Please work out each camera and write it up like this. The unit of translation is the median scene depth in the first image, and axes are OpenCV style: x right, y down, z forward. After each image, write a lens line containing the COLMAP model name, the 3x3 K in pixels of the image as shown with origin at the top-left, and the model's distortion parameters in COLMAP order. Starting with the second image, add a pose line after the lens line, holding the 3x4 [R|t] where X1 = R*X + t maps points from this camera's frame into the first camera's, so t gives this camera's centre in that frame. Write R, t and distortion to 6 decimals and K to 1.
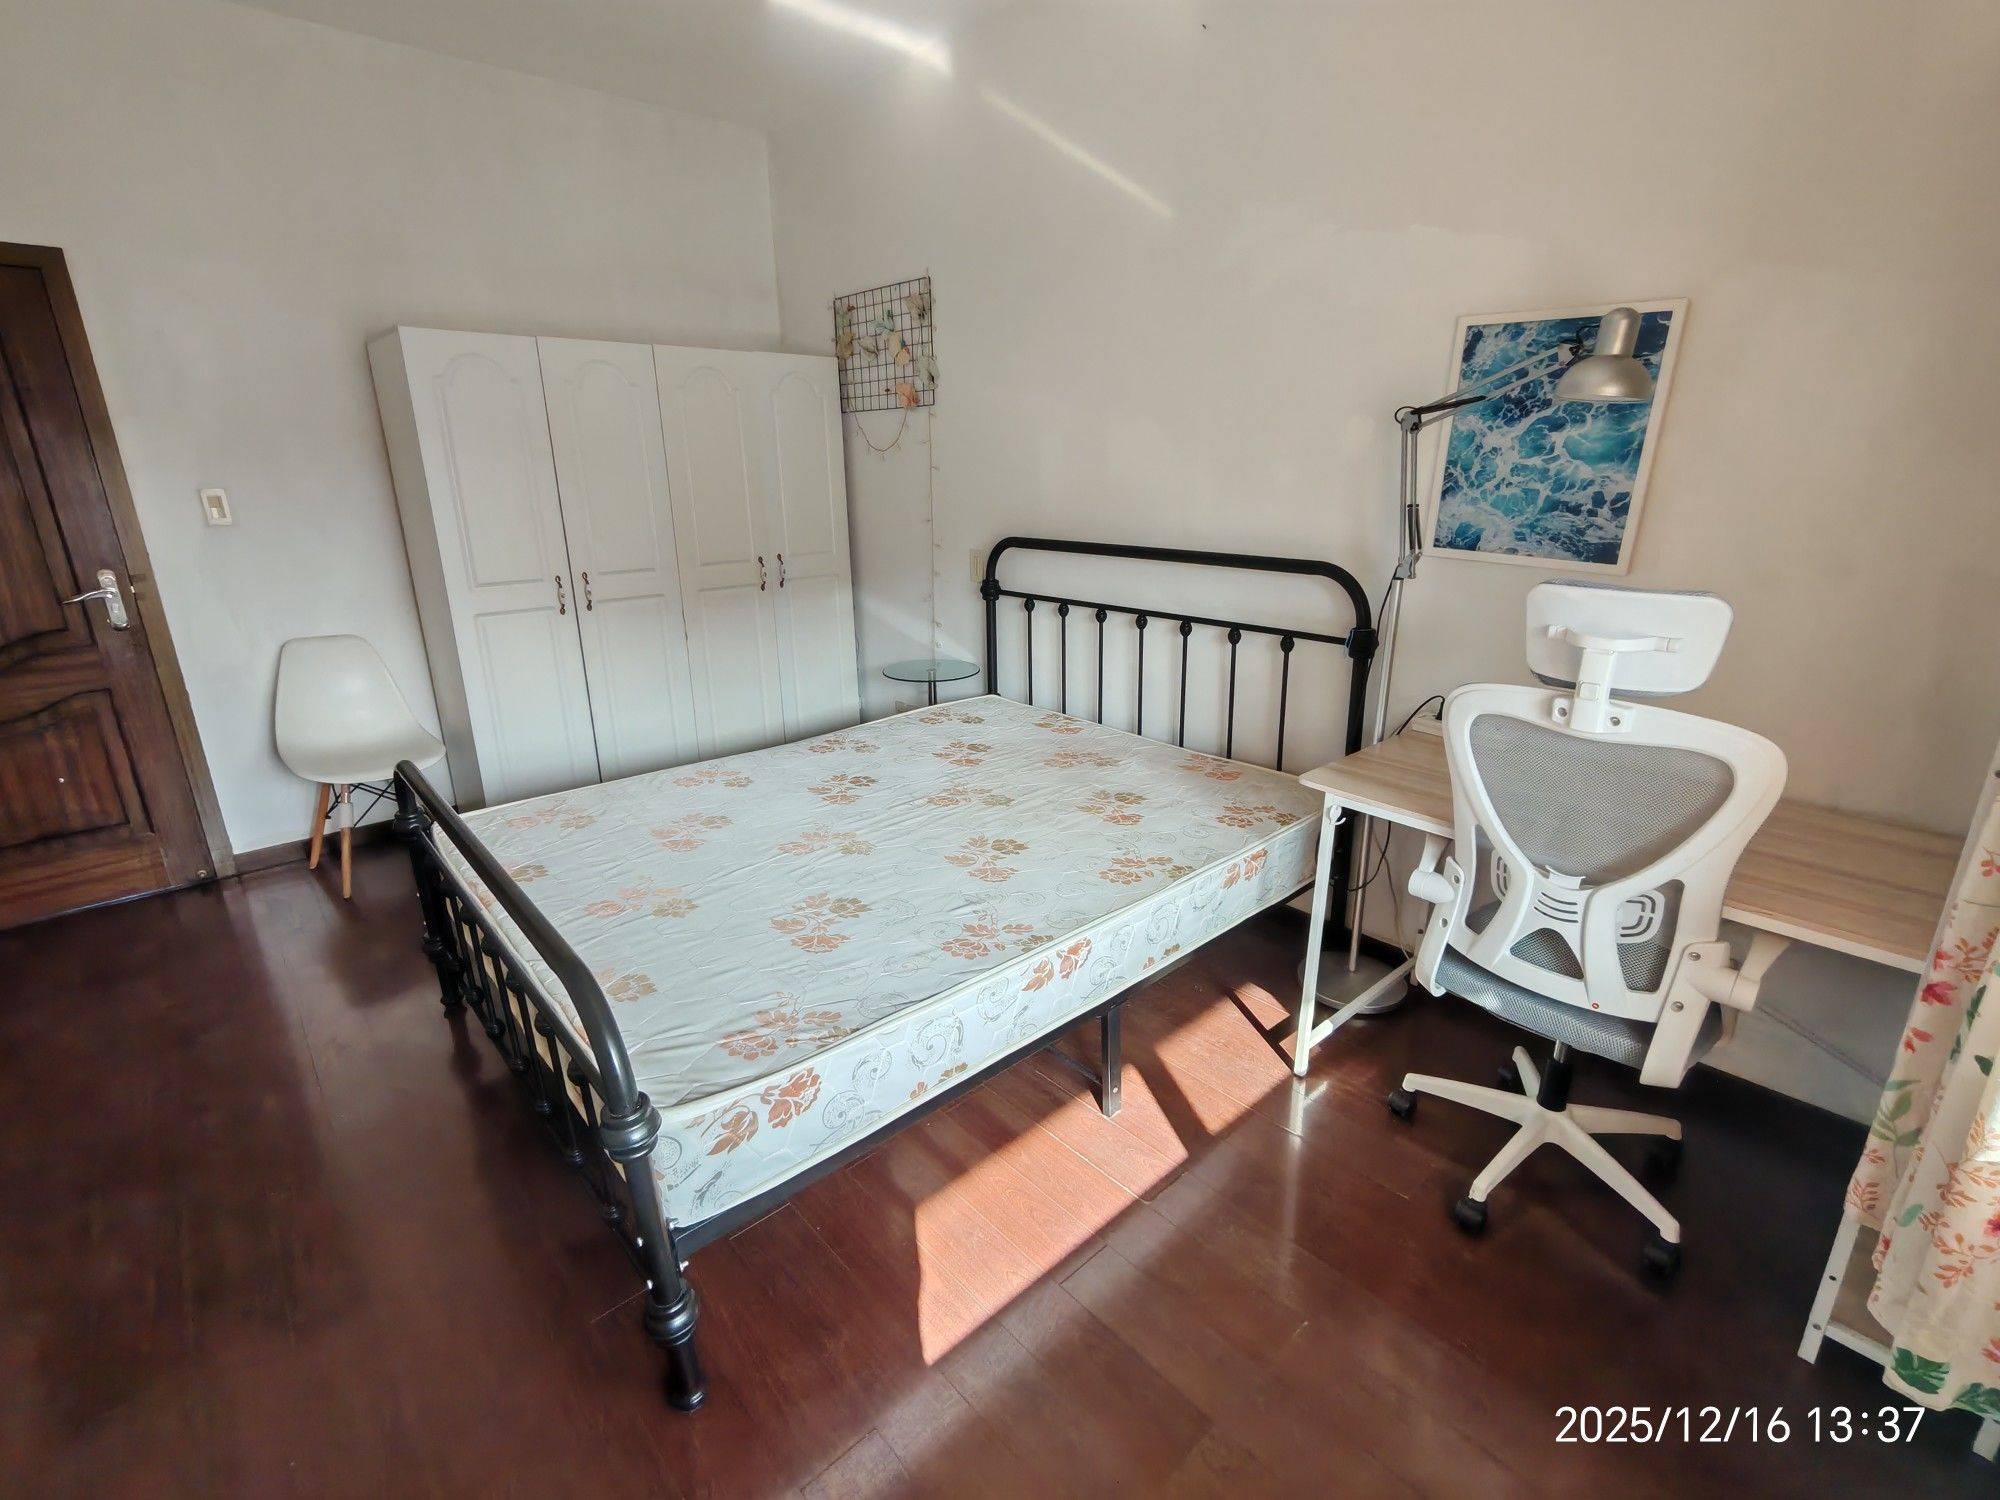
lens RADIAL K [[910.2, 0, 1000.0], [0, 910.2, 750.0], [0, 0, 1]] dist [-0.013728, 0.000495]
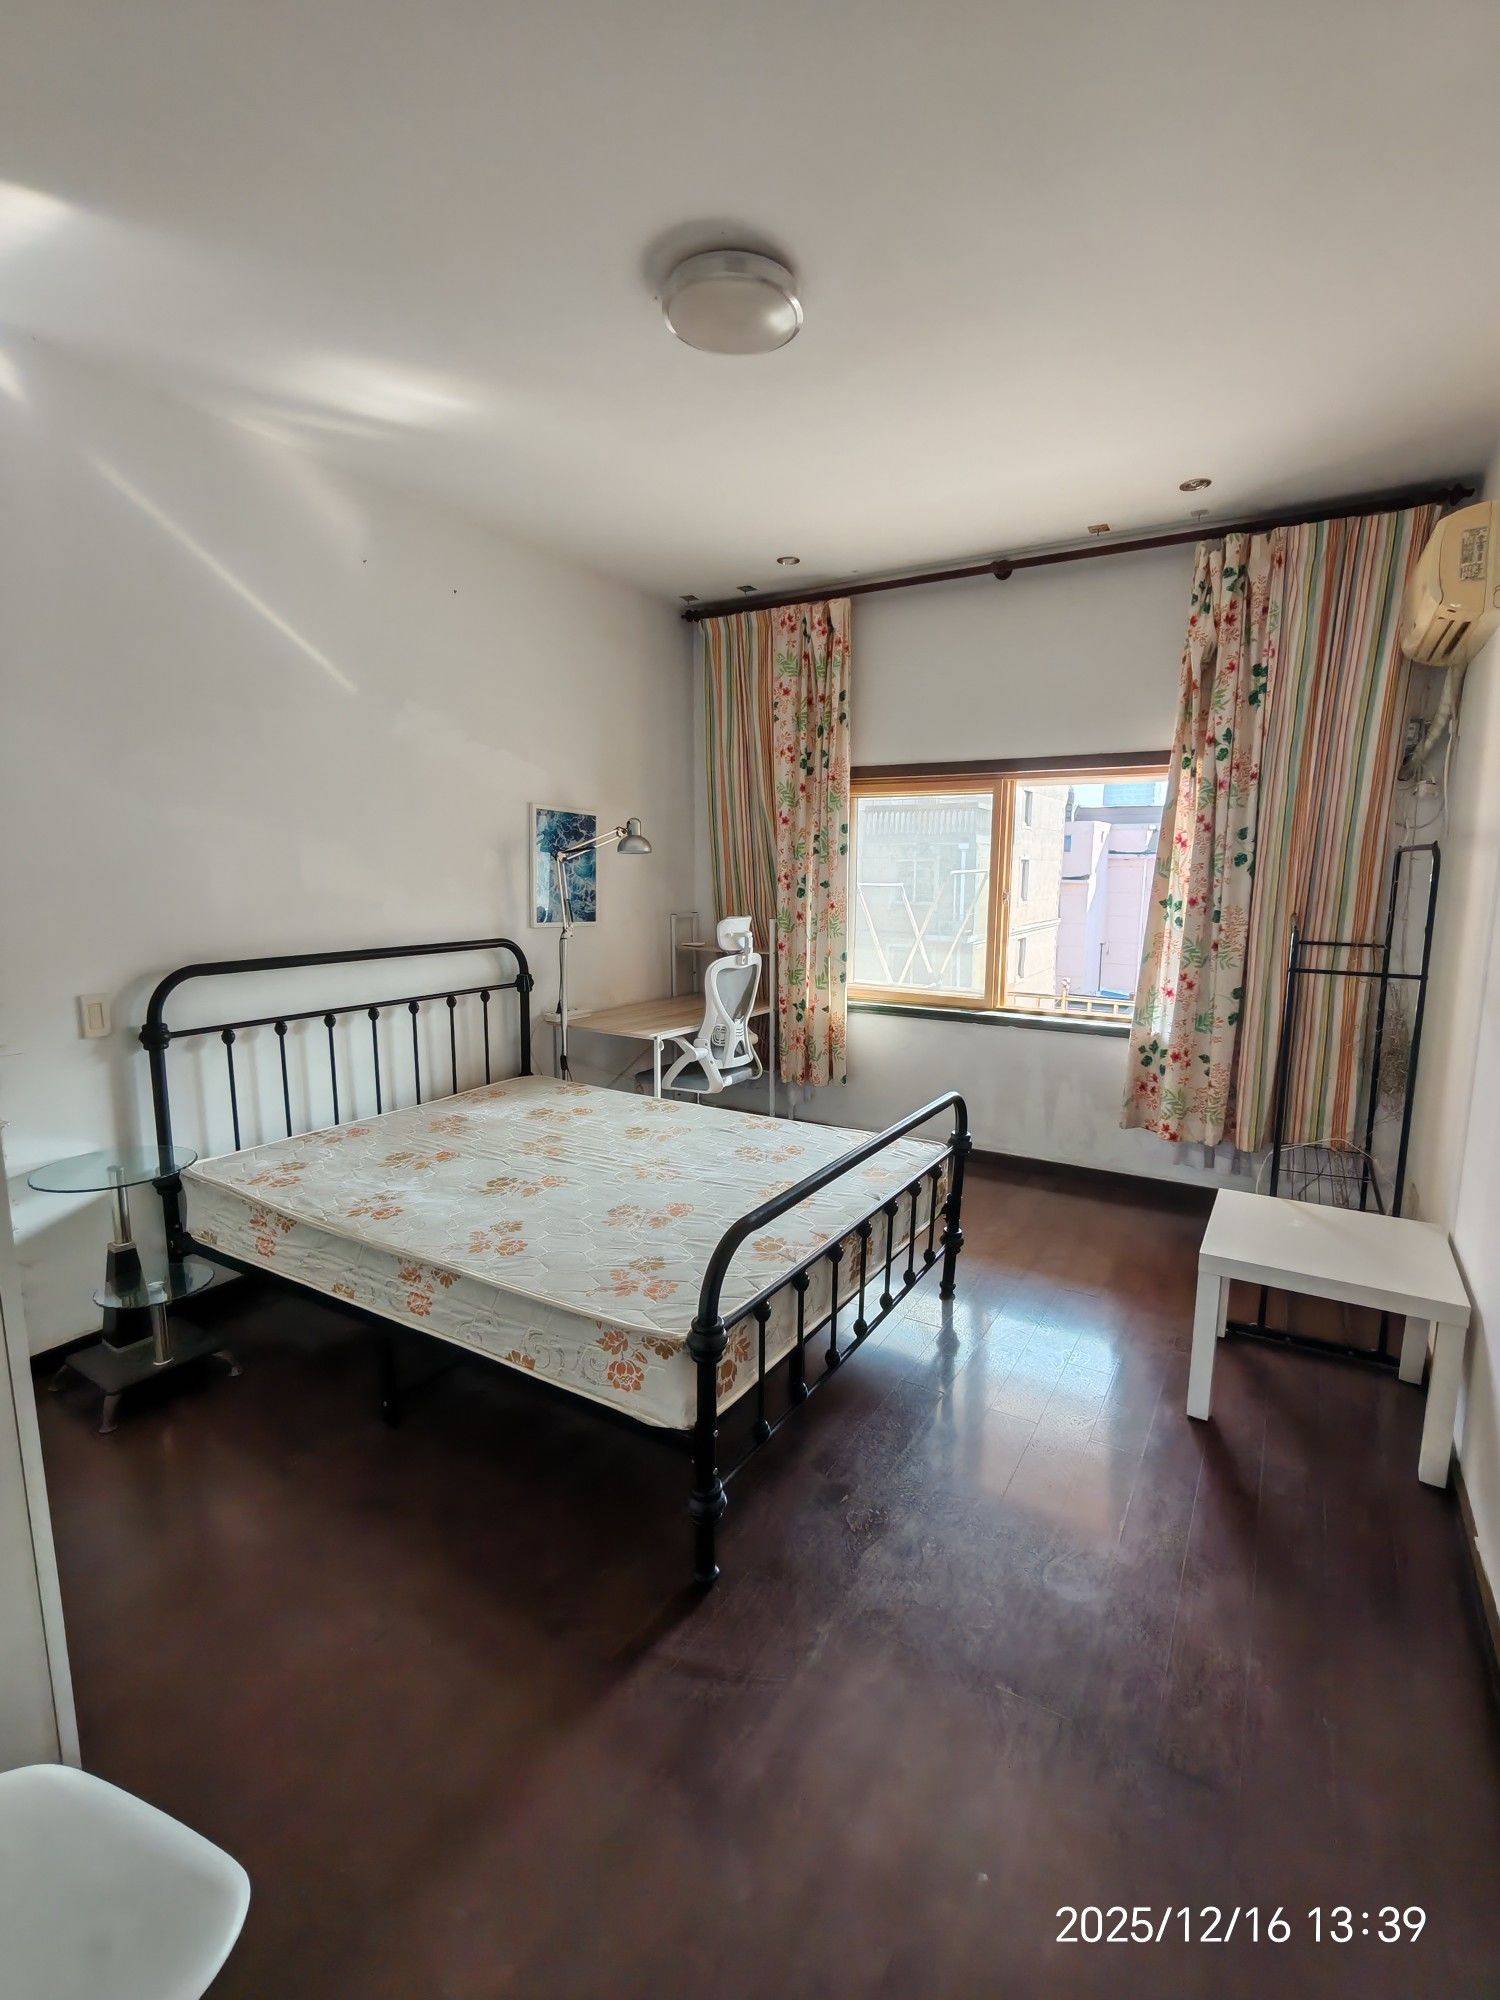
lens RADIAL K [[899.2, 0, 750.0], [0, 899.2, 1000.0], [0, 0, 1]] dist [0.002584, -0.021379]
pose [[-0.286310, -0.129227, 0.949383, -7.513587], [0.292173, 0.931895, 0.214958, -1.882102], [-0.912503, 0.338928, -0.229054, 5.922787]]
